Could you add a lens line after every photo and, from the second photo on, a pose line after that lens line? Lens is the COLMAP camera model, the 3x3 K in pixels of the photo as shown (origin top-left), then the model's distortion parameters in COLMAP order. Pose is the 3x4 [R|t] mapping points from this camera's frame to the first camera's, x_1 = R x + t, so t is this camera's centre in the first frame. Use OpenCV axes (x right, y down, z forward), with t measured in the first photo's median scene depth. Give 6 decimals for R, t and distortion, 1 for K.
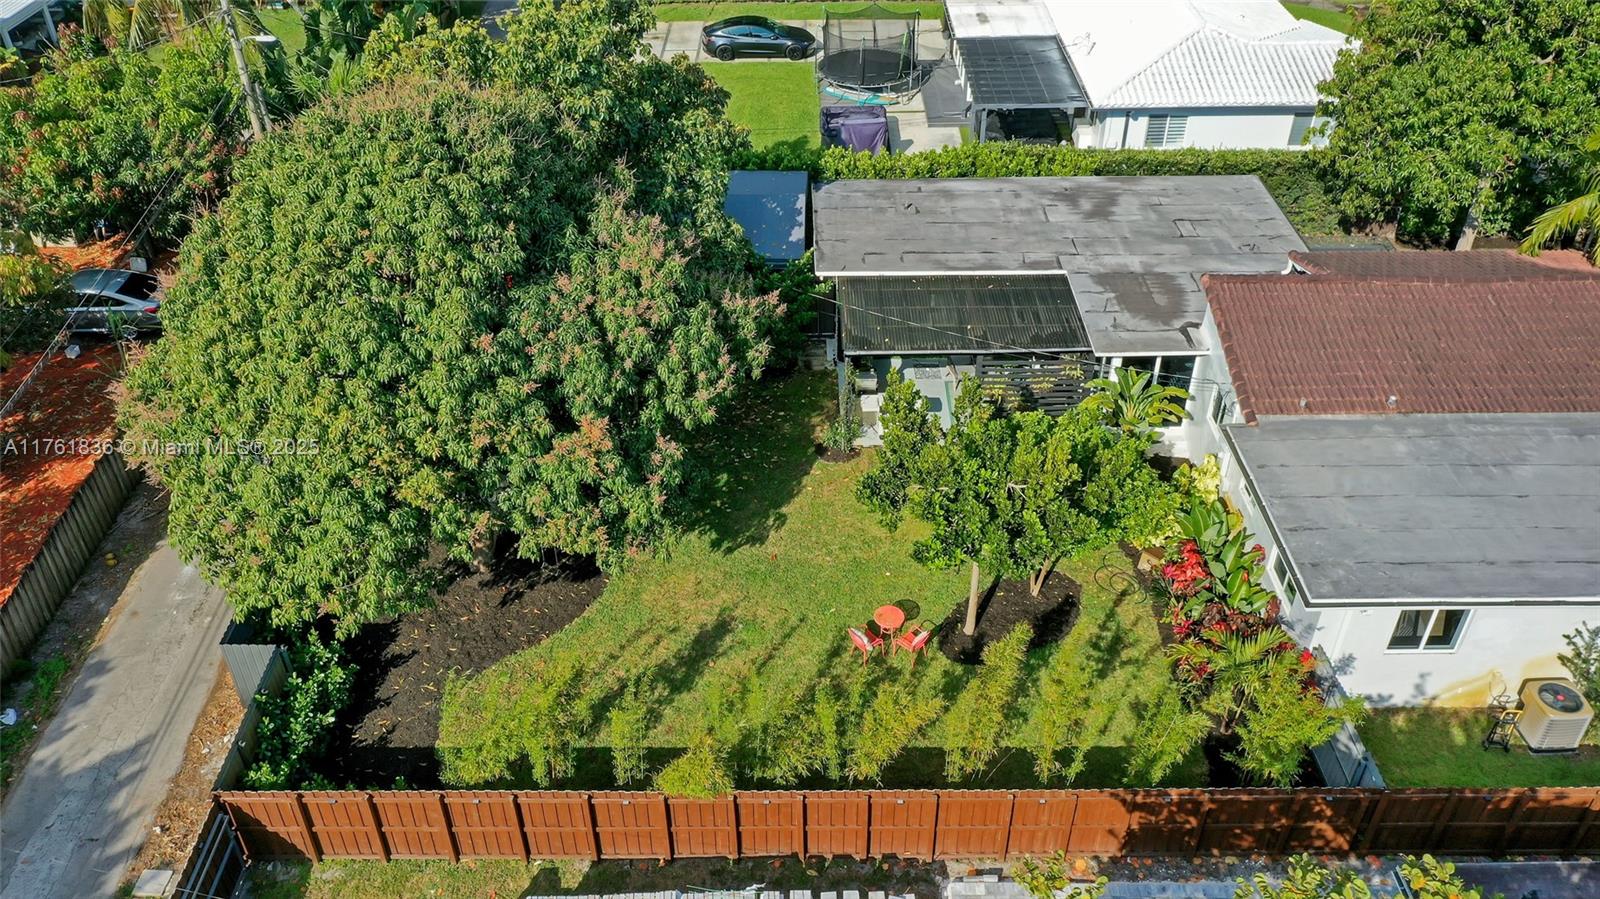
lens RADIAL K [[1314.4, 0, 800.0], [0, 1314.4, 449.5], [0, 0, 1]] dist [0.002877, -0.008391]
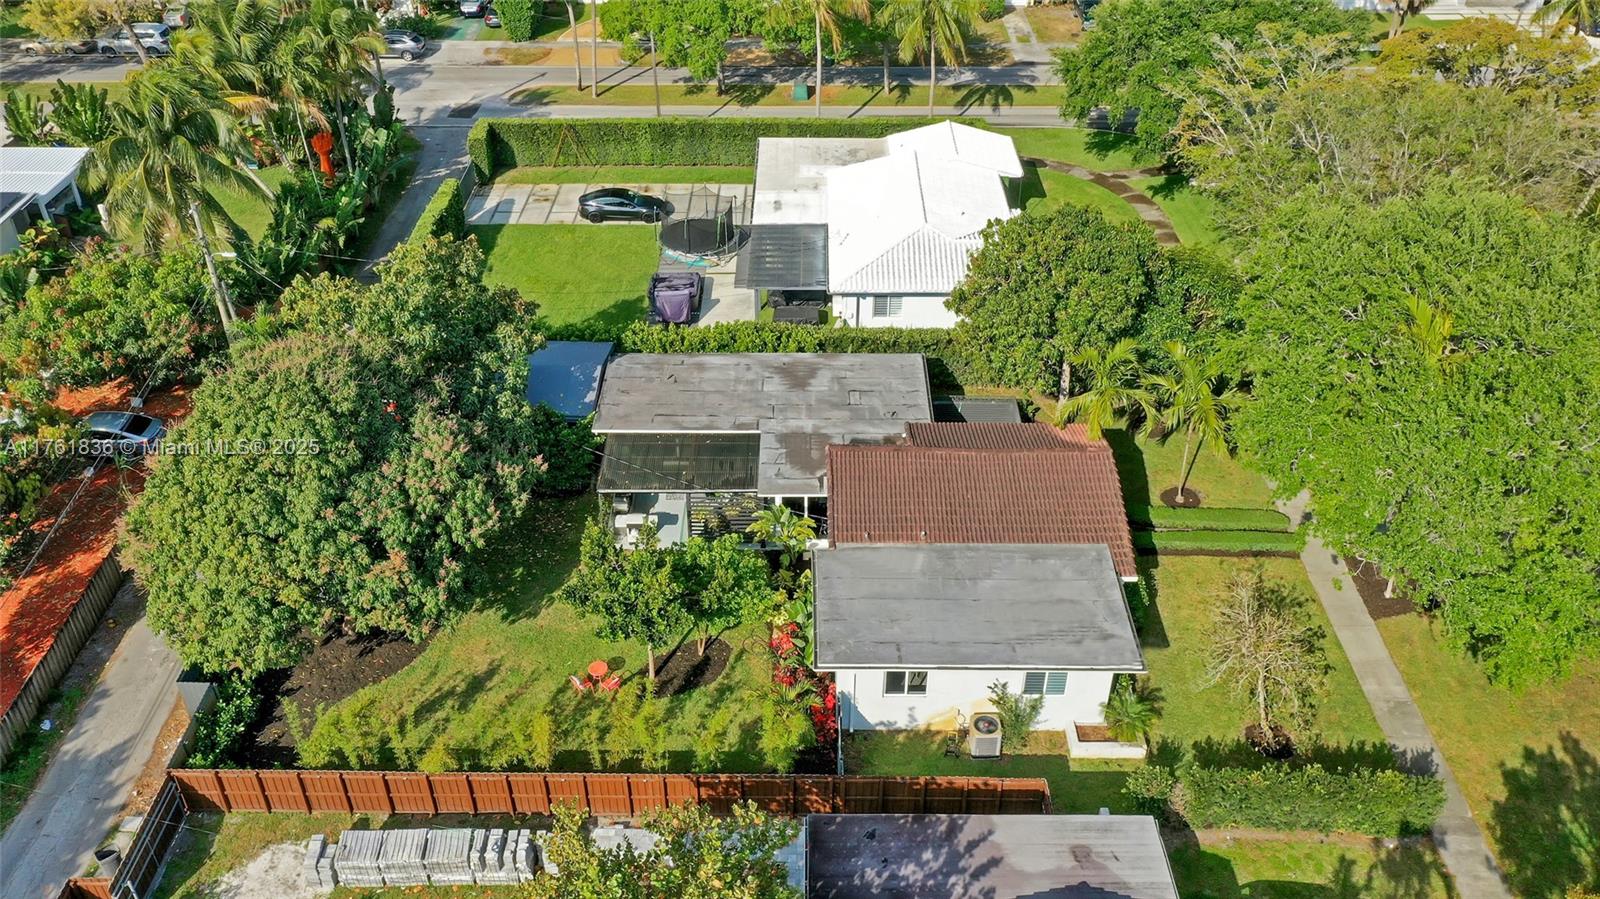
lens RADIAL K [[1333.8, 0, 802.5], [0, 1333.8, 415.1], [0, 0, 1]] dist [-0.001159, -0.003434]
pose [[0.999930, 0.011229, -0.003834, 0.345096], [-0.011371, 0.999167, -0.039196, -0.129013], [0.003391, 0.039237, 0.999224, -0.677945]]
